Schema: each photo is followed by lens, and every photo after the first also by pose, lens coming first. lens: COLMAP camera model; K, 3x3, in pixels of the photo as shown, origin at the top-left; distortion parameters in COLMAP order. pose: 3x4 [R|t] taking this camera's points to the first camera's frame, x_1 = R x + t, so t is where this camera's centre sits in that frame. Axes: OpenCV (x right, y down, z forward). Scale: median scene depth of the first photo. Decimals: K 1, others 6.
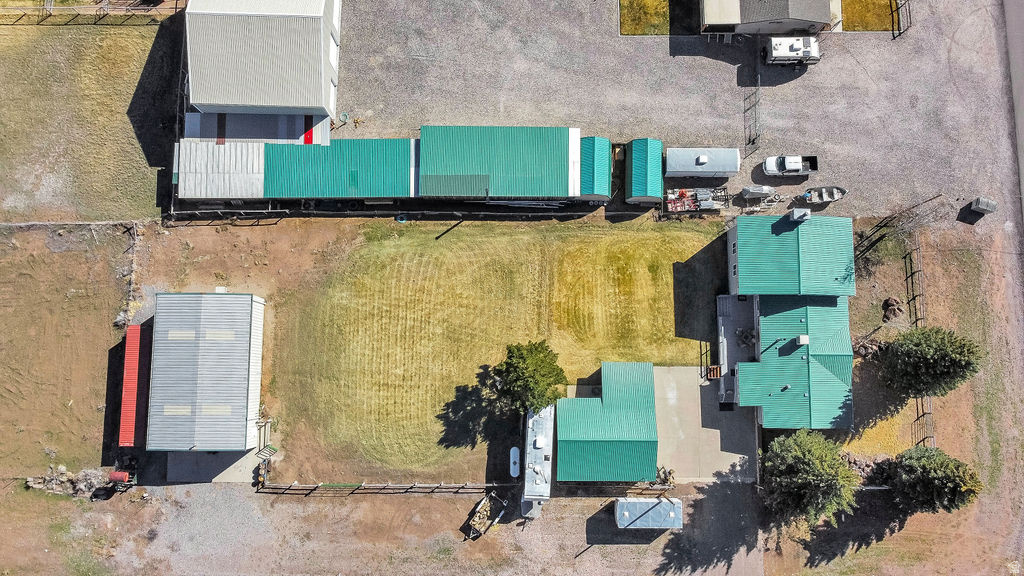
lens RADIAL K [[779.2, 0, 511.4], [0, 779.2, 285.3], [0, 0, 1]] dist [-0.000413, 0.001294]
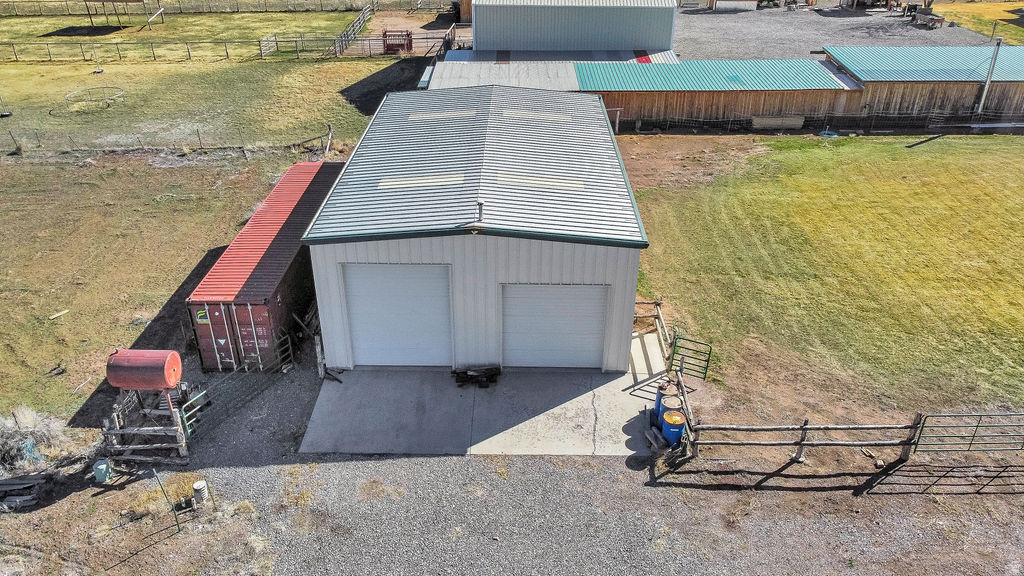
lens RADIAL K [[779.2, 0, 511.4], [0, 779.2, 285.3], [0, 0, 1]] dist [-0.000413, 0.001294]
pose [[0.999935, -0.000752, -0.011346, -0.363487], [-0.008774, 0.583619, -0.811980, 0.423811], [0.007232, 0.812027, 0.583575, 0.793097]]
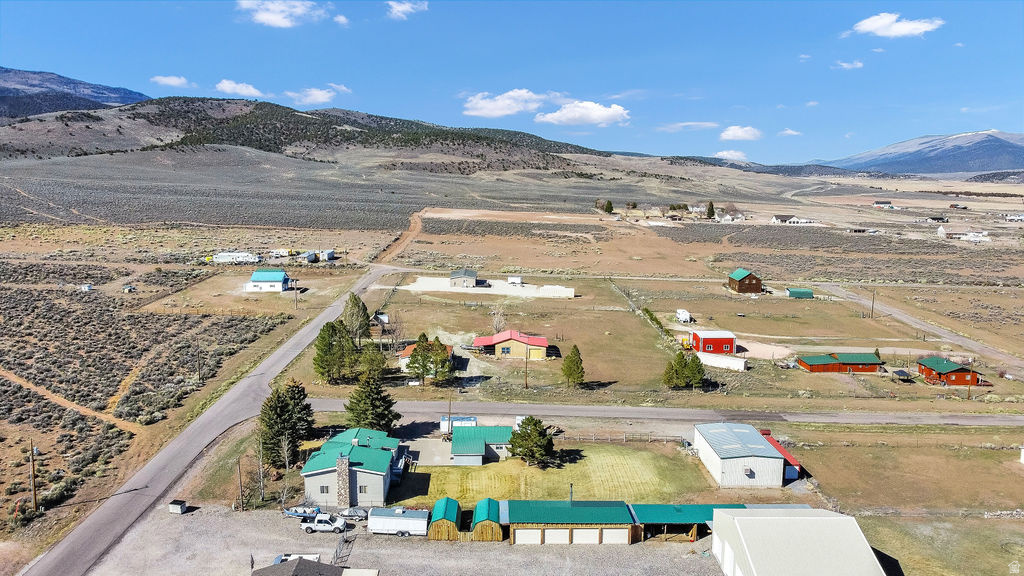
lens RADIAL K [[779.2, 0, 511.4], [0, 779.2, 285.3], [0, 0, 1]] dist [-0.000413, 0.001294]
pose [[-0.999215, -0.011988, -0.037762, 0.120383], [-0.037456, -0.024816, 0.998990, -1.392648], [-0.012913, 0.999620, 0.024348, 0.614630]]
